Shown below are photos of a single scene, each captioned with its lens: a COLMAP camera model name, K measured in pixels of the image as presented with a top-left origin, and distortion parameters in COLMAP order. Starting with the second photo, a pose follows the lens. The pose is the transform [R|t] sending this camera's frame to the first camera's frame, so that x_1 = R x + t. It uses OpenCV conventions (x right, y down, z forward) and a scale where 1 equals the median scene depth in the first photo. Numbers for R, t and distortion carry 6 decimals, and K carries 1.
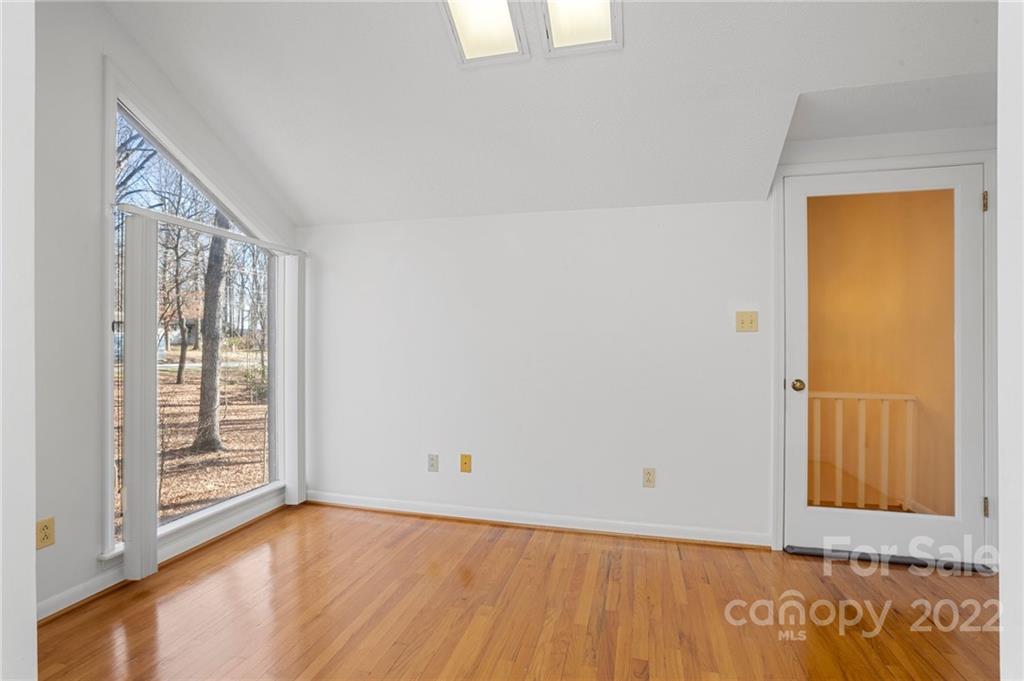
lens RADIAL K [[503.8, 0, 517.6], [0, 503.8, 338.8], [0, 0, 1]] dist [0.002862, 0.001298]
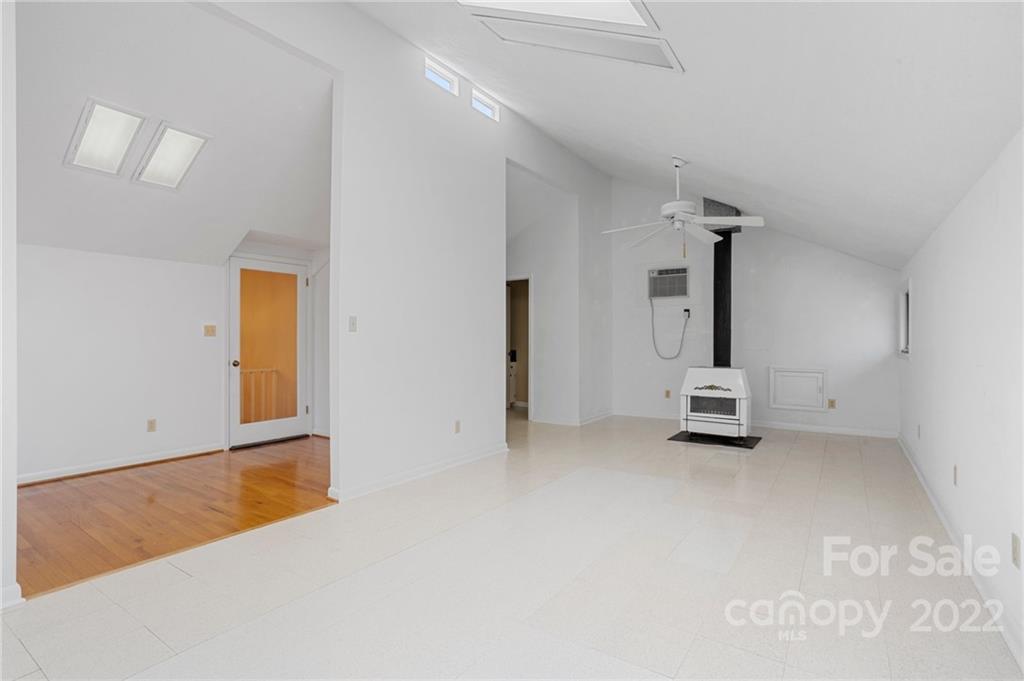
lens RADIAL K [[503.8, 0, 512.2], [0, 503.8, 341.6], [0, 0, 1]] dist [0.002862, 0.001298]
pose [[0.346986, 0.001574, 0.937869, -0.900386], [-0.006312, 0.999980, 0.000657, -0.001697], [-0.937849, -0.006147, 0.346989, -0.676740]]
